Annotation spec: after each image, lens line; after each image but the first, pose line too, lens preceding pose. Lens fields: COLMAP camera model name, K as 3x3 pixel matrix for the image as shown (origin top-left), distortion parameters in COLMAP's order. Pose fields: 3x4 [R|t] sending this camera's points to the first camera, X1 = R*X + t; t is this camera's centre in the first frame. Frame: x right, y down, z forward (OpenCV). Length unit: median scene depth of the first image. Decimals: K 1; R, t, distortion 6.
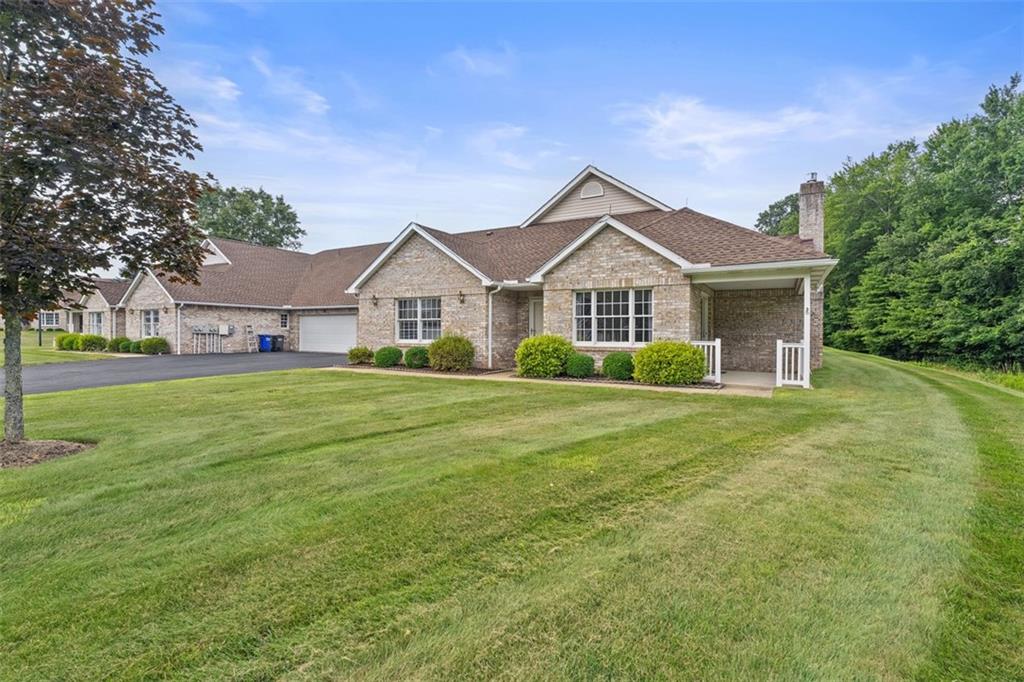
lens RADIAL K [[466.3, 0, 509.9], [0, 466.3, 340.2], [0, 0, 1]] dist [0.000475, -0.002559]
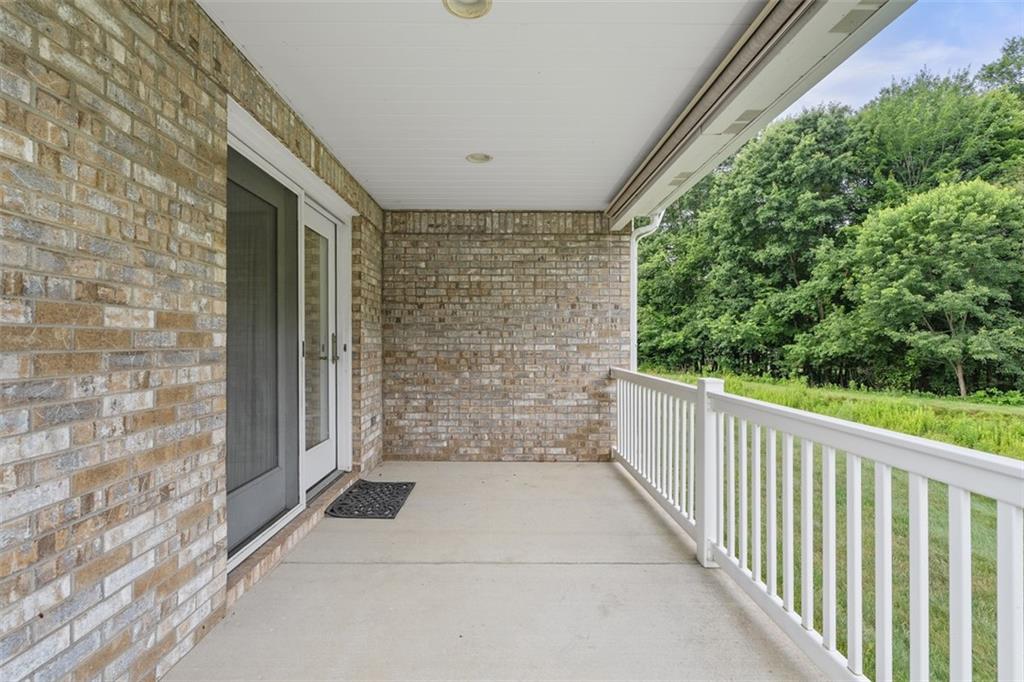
lens RADIAL K [[466.3, 0, 499.5], [0, 466.3, 344.8], [0, 0, 1]] dist [0.000475, -0.002559]
pose [[0.867975, -0.009520, 0.496516, 0.317004], [0.009238, 0.999953, 0.003023, -0.013882], [-0.496522, 0.001963, 0.868022, 0.624468]]
